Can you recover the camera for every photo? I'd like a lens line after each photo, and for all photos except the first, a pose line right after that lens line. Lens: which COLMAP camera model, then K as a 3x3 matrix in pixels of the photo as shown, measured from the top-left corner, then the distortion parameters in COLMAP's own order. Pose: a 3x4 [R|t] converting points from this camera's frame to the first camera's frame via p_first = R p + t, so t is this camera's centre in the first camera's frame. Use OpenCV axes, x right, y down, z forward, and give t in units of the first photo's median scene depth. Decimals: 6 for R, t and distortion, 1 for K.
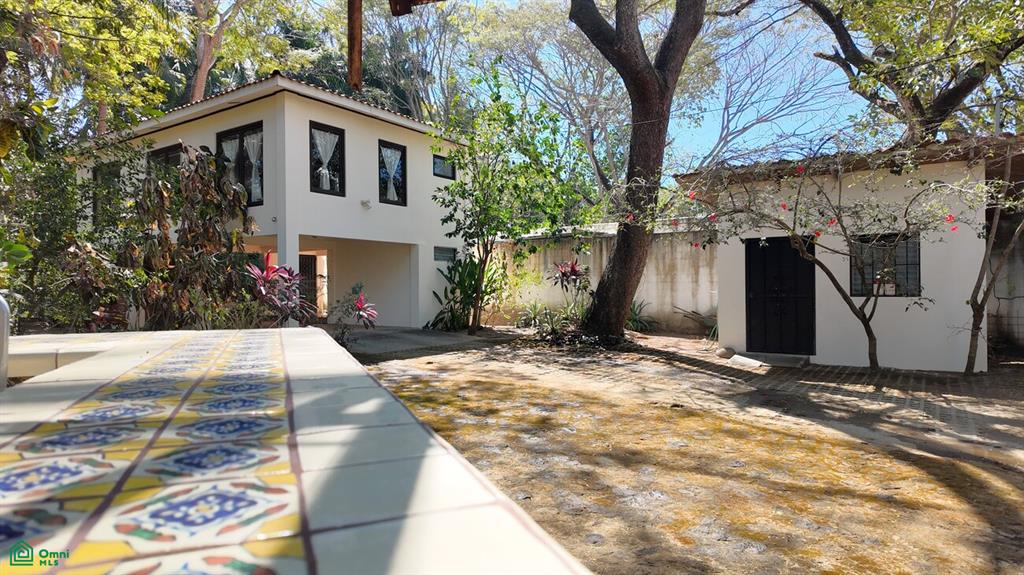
lens RADIAL K [[584.0, 0, 519.1], [0, 584.0, 290.7], [0, 0, 1]] dist [0.028434, -0.000588]
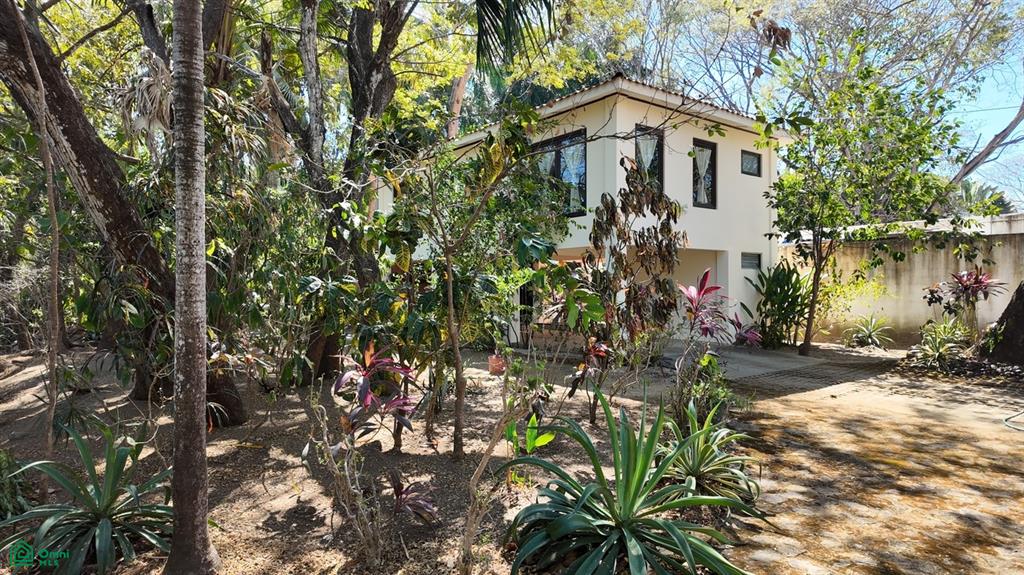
lens RADIAL K [[592.4, 0, 512.0], [0, 592.4, 287.5], [0, 0, 1]] dist [0.003255, -0.000444]
pose [[0.952852, -0.000843, -0.303433, -0.243410], [-0.001109, 0.999980, -0.006262, -0.019511], [0.303433, 0.006303, 0.952832, 0.034766]]
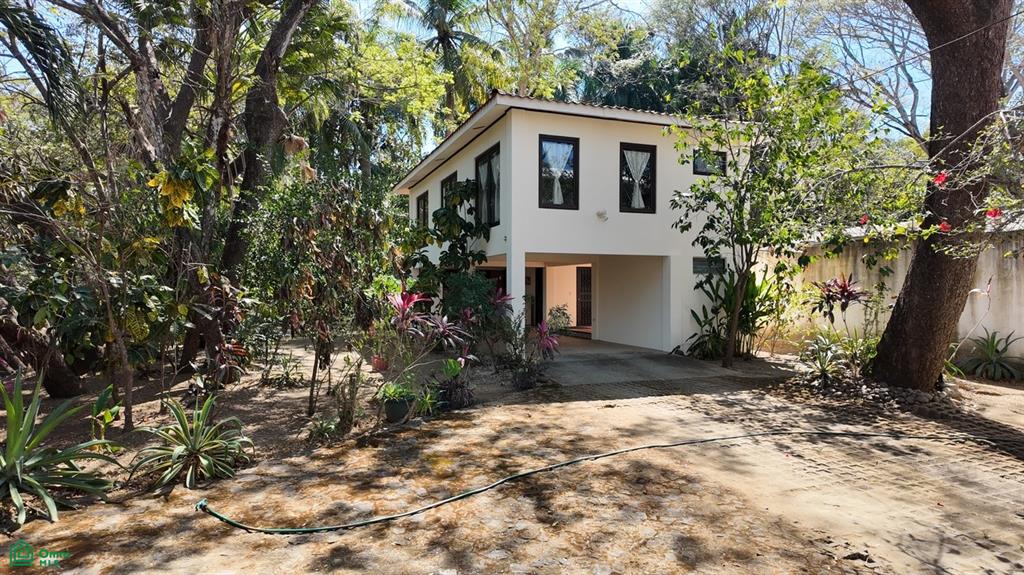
lens RADIAL K [[592.4, 0, 512.0], [0, 592.4, 287.5], [0, 0, 1]] dist [0.003255, -0.000444]
pose [[0.828503, 0.001171, -0.559983, 0.143696], [-0.005259, 0.999970, -0.005691, -0.030223], [0.559959, 0.007660, 0.828485, 0.159240]]
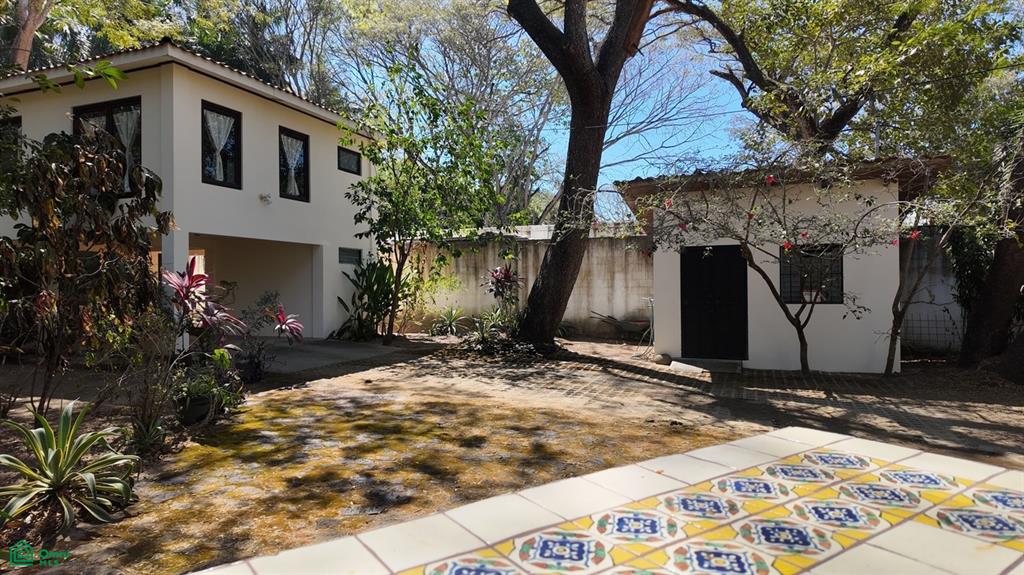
lens RADIAL K [[587.6, 0, 512.0], [0, 587.6, 287.5], [0, 0, 1]] dist [0.023901, -0.000135]
pose [[0.976448, 0.000255, 0.215755, -0.095103], [0.001011, 0.999983, -0.005756, -0.009737], [-0.215752, 0.005839, 0.976431, 0.055805]]
